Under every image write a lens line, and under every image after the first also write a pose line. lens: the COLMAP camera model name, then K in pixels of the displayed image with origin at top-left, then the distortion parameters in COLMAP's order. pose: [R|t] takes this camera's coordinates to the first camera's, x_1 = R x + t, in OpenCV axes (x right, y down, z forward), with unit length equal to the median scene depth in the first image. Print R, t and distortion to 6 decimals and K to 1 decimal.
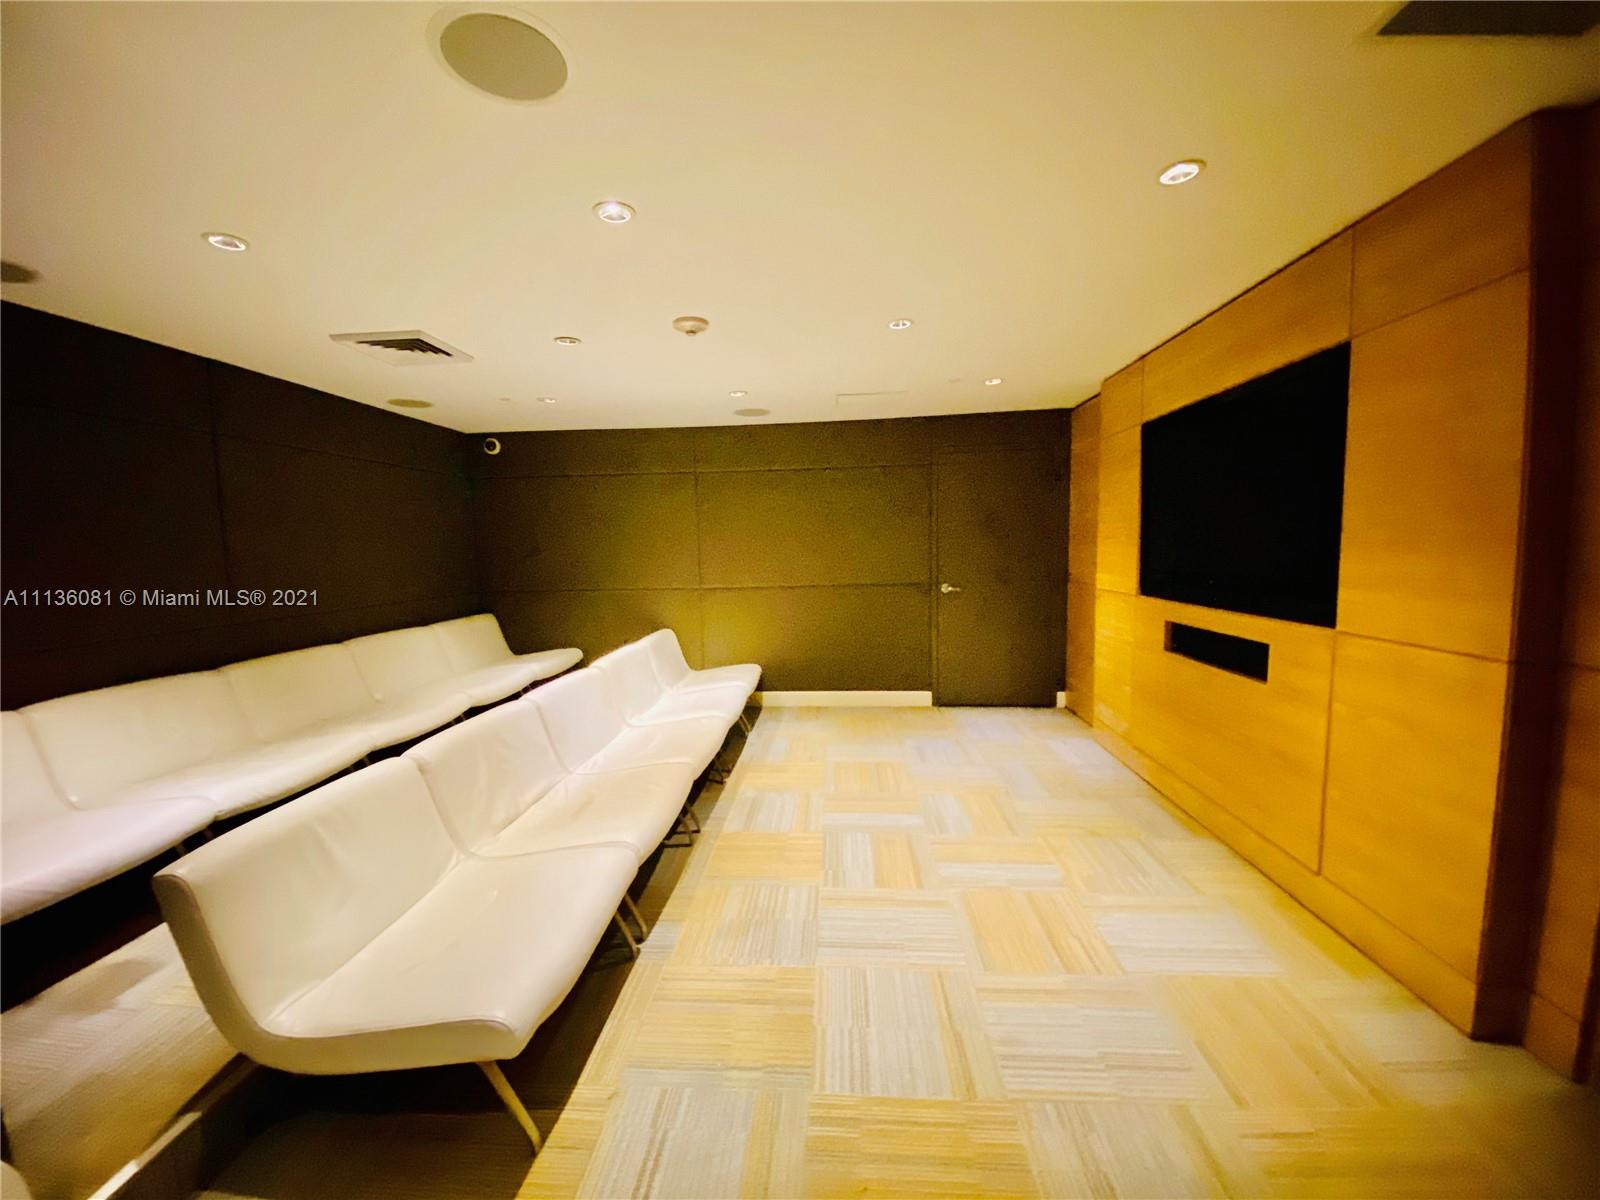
lens RADIAL K [[648.8, 0, 800.0], [0, 648.8, 600.0], [0, 0, 1]] dist [0.000055, -0.000084]
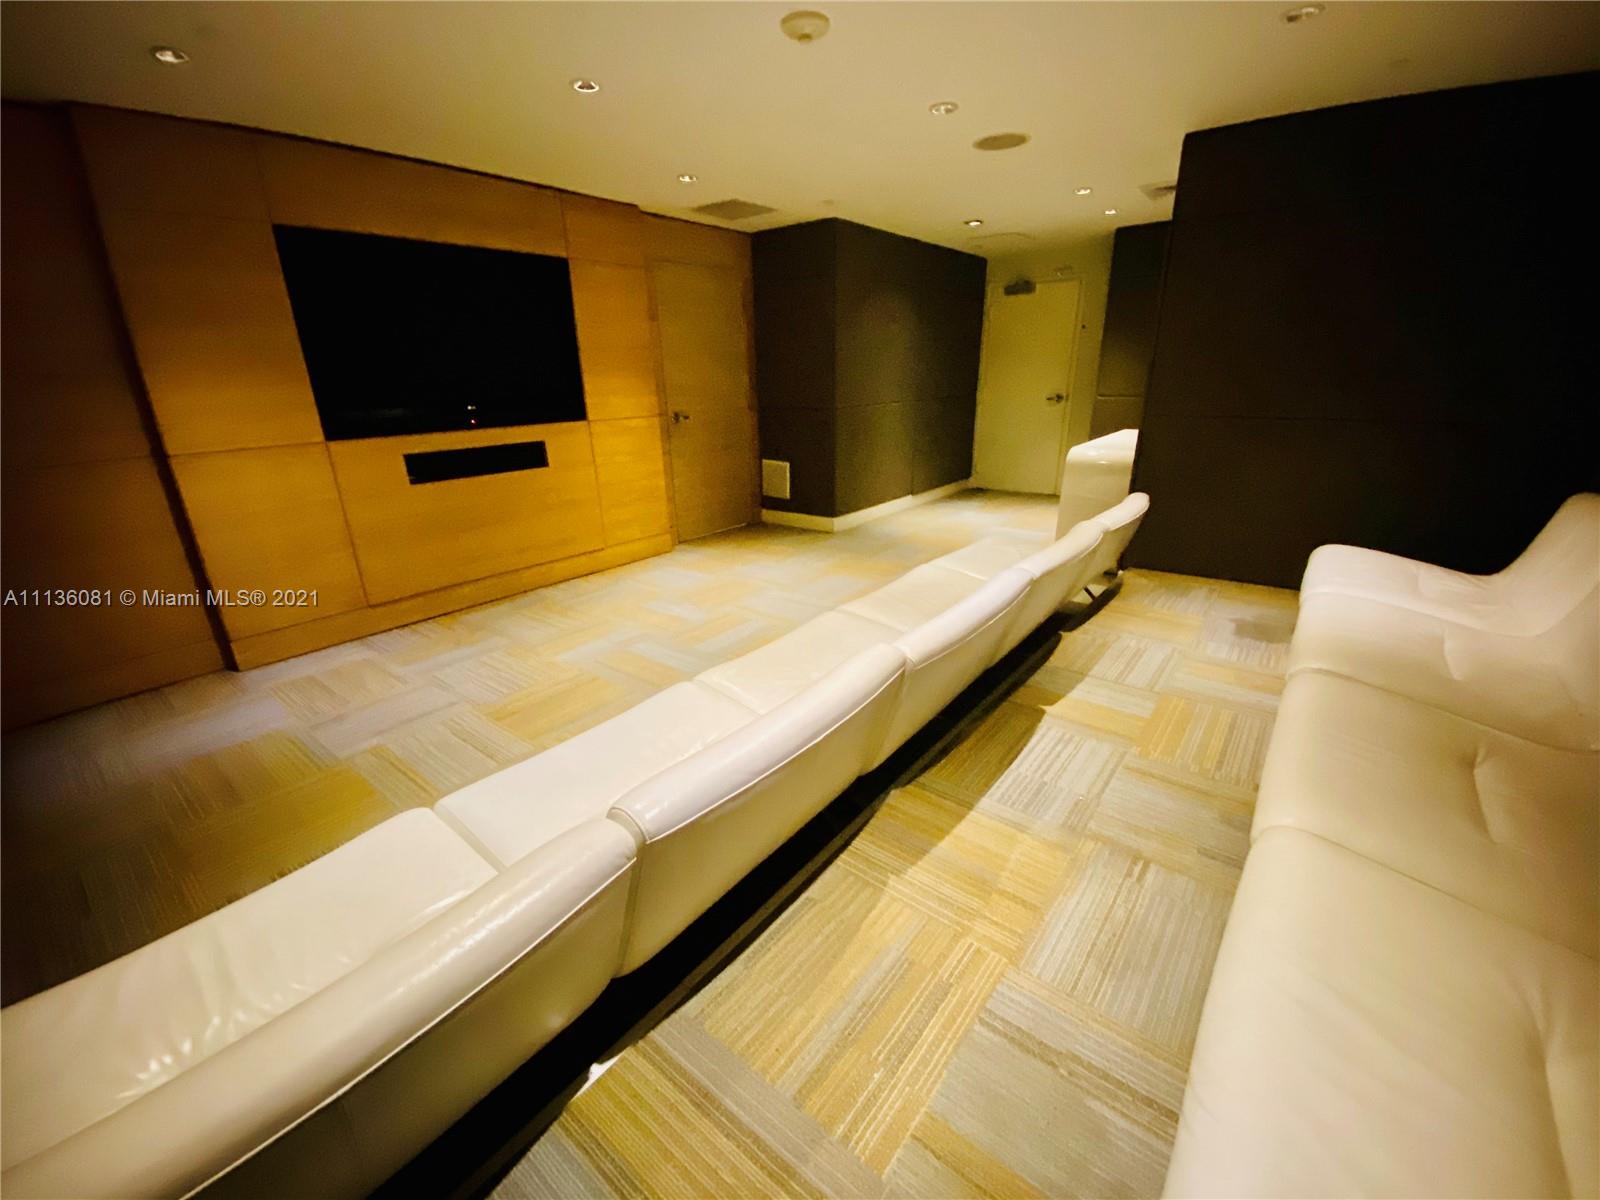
lens RADIAL K [[648.8, 0, 800.0], [0, 648.8, 600.0], [0, 0, 1]] dist [0.000055, -0.000084]
pose [[-0.823999, -0.158949, 0.543839, -0.750105], [0.082444, 0.915992, 0.392635, -0.151011], [-0.560561, 0.368367, -0.741672, 2.014406]]
